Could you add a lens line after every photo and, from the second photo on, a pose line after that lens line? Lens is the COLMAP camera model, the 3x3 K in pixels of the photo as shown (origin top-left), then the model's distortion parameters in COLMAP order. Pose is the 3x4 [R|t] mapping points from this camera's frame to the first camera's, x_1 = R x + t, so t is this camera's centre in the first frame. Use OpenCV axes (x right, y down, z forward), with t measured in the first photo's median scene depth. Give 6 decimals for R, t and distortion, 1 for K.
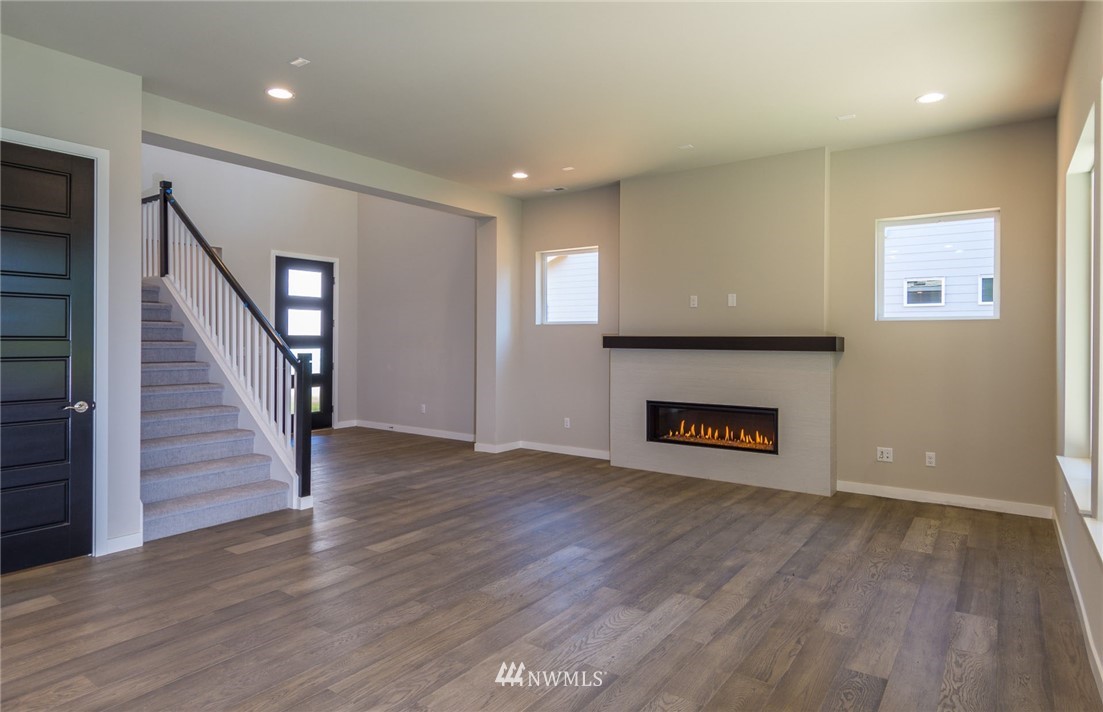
lens RADIAL K [[626.4, 0, 563.7], [0, 626.4, 355.4], [0, 0, 1]] dist [-0.001766, -0.001227]
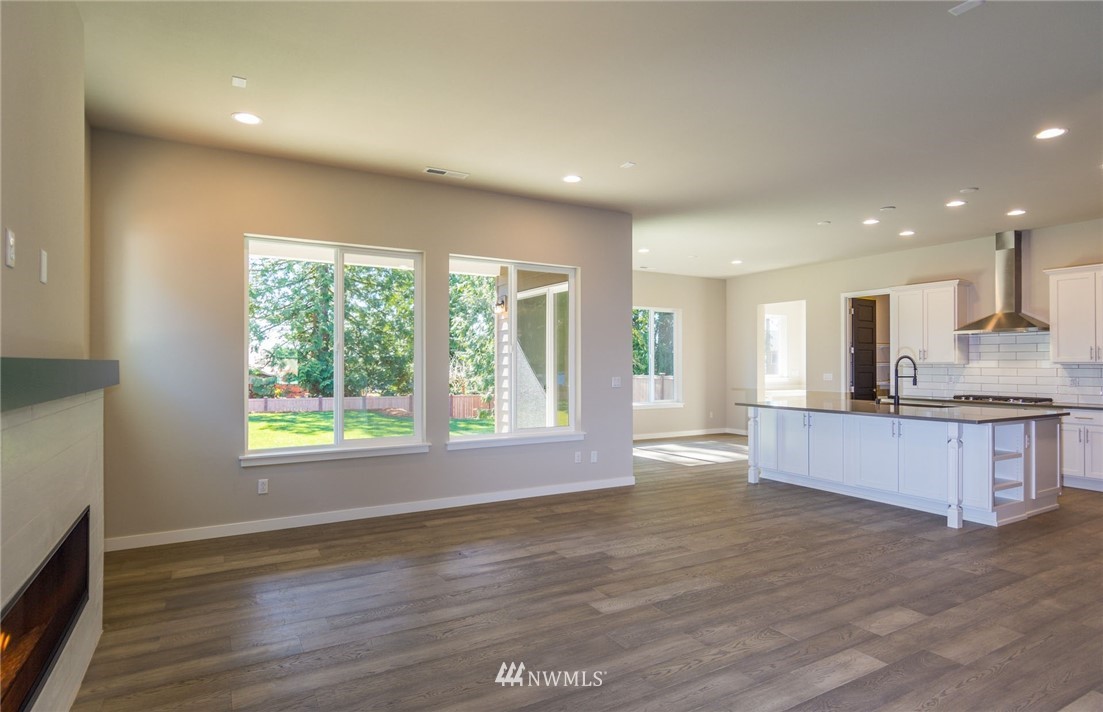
lens RADIAL K [[584.8, 0, 545.2], [0, 584.8, 360.1], [0, 0, 1]] dist [0.002121, -0.000489]
pose [[-0.904135, -0.003394, 0.427233, -0.256228], [0.005402, 0.999798, 0.019375, -0.050217], [-0.427213, 0.019825, -0.903934, 1.802022]]
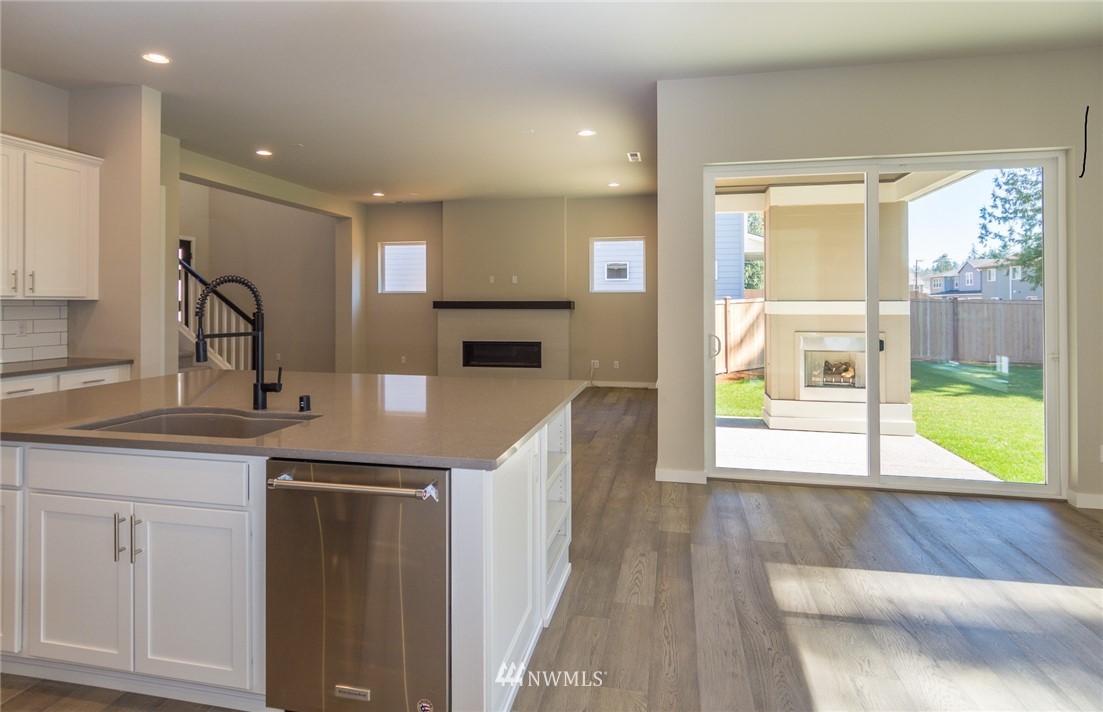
lens RADIAL K [[584.8, 0, 545.2], [0, 584.8, 360.1], [0, 0, 1]] dist [0.002121, -0.000489]
pose [[0.923769, -0.041210, 0.380727, -0.357044], [0.014298, 0.997211, 0.073246, 0.019532], [-0.382684, -0.062219, 0.921782, -0.681850]]
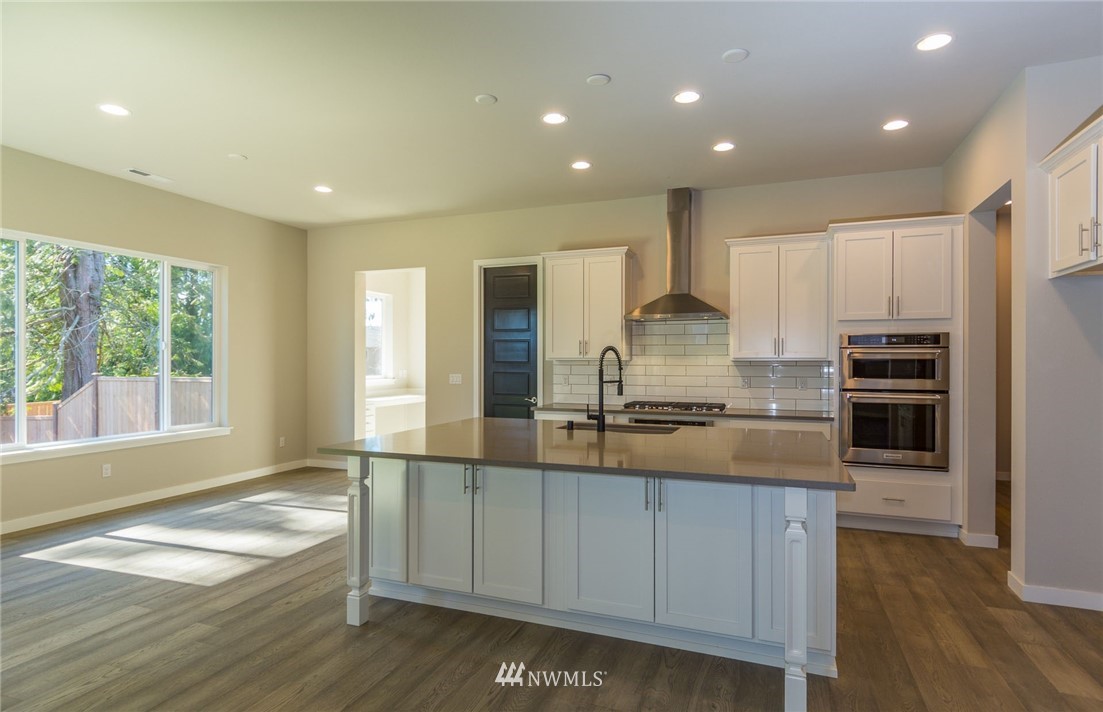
lens RADIAL K [[584.8, 0, 545.2], [0, 584.8, 360.1], [0, 0, 1]] dist [0.002121, -0.000489]
pose [[-0.972502, -0.006235, -0.232809, -0.125993], [-0.011879, 0.999668, 0.022848, -0.020960], [0.232590, 0.024985, -0.972254, 0.724486]]
